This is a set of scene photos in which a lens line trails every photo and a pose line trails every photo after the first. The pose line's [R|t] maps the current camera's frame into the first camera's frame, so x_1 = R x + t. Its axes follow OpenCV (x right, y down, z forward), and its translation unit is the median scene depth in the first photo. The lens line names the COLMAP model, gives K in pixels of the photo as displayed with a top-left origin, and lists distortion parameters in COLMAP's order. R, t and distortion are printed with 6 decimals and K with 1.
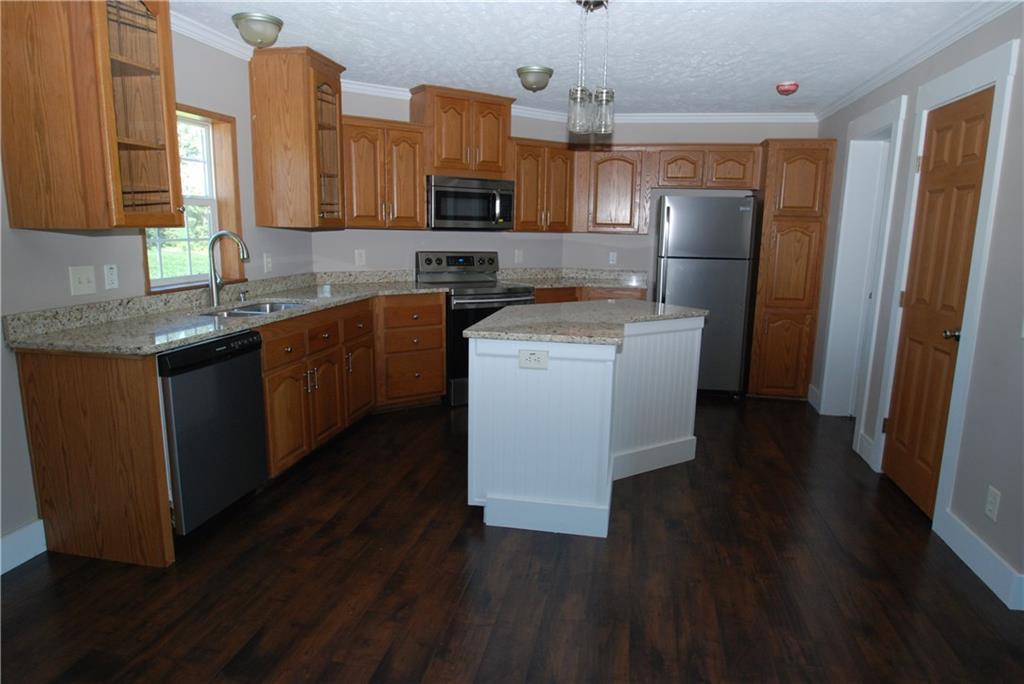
lens RADIAL K [[628.5, 0, 519.8], [0, 628.5, 343.7], [0, 0, 1]] dist [-0.031297, -0.003313]
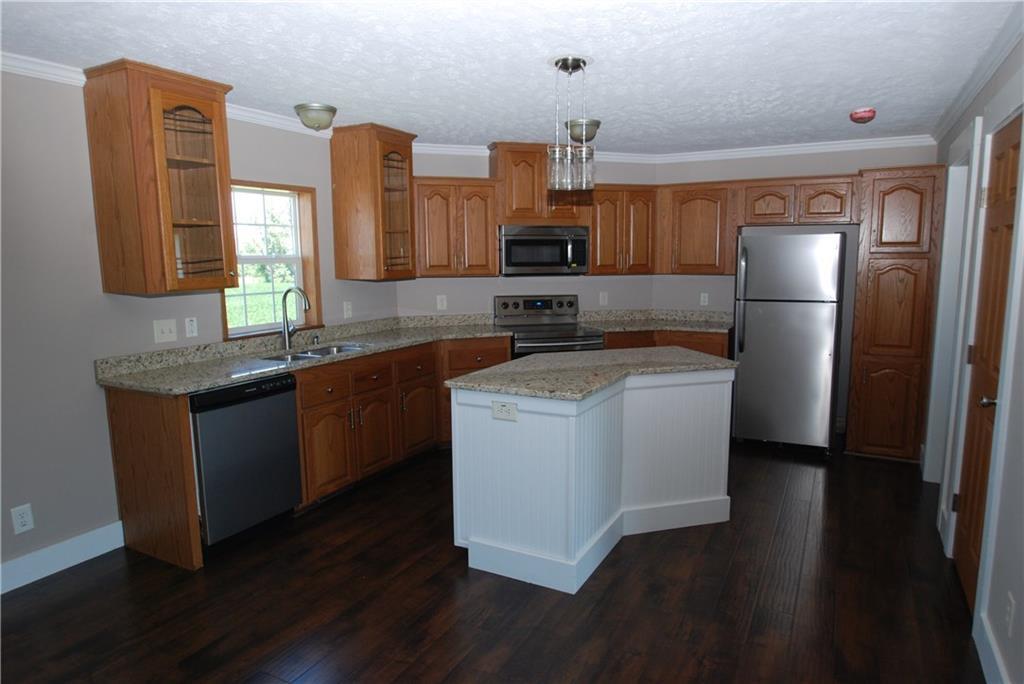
lens RADIAL K [[628.5, 0, 519.8], [0, 628.5, 343.7], [0, 0, 1]] dist [-0.031297, -0.003313]
pose [[0.954569, 0.013846, -0.297668, 0.246746], [-0.027594, 0.998735, -0.042033, -0.030286], [0.296709, 0.048337, 0.953744, 0.007790]]
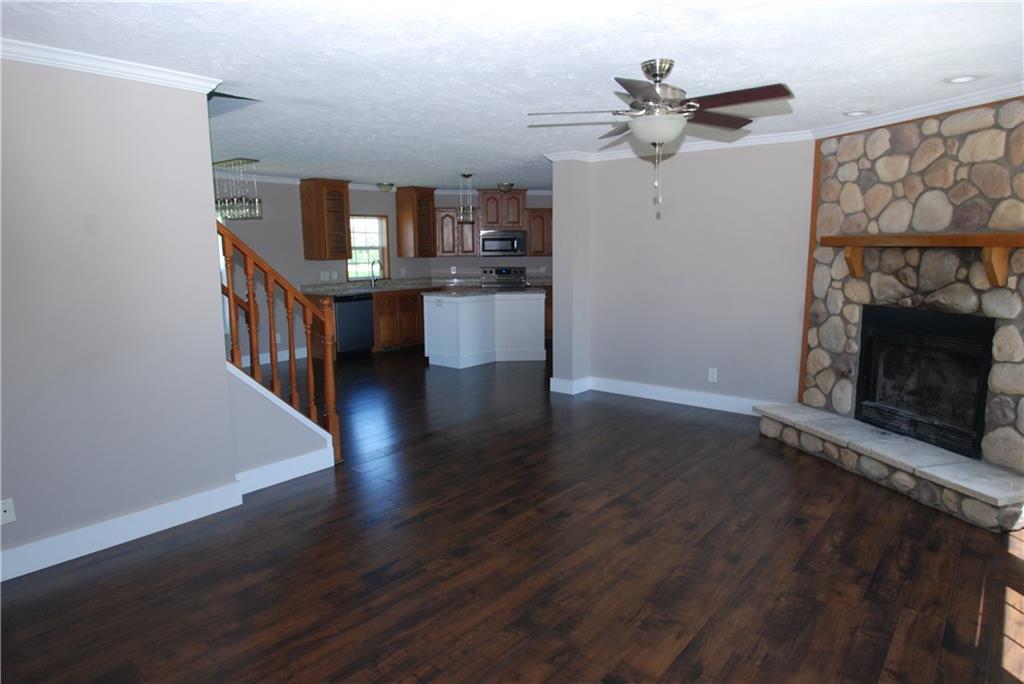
lens RADIAL K [[628.5, 0, 519.8], [0, 628.5, 343.7], [0, 0, 1]] dist [-0.031297, -0.003313]
pose [[0.879381, 0.048290, -0.473664, 1.190294], [-0.063453, 0.997855, -0.016072, 0.162021], [0.471873, 0.044189, 0.880559, -0.932794]]
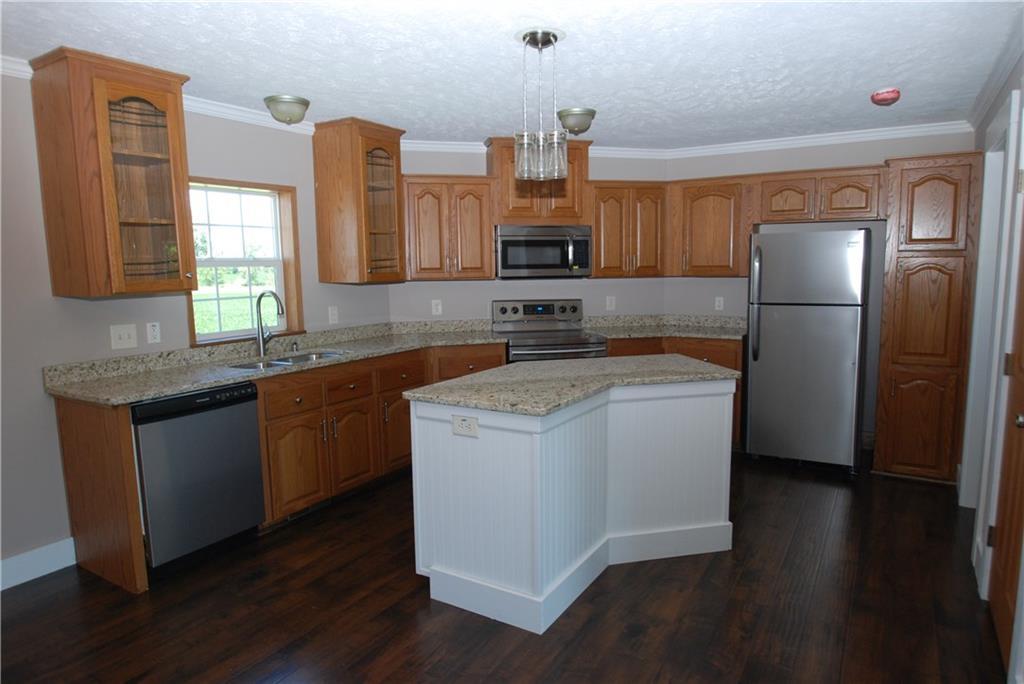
lens RADIAL K [[628.5, 0, 519.8], [0, 628.5, 343.7], [0, 0, 1]] dist [-0.031297, -0.003313]
pose [[0.935747, 0.011759, -0.352476, 0.295519], [-0.032095, 0.998136, -0.051907, -0.035811], [0.351209, 0.059884, 0.934380, 0.106749]]
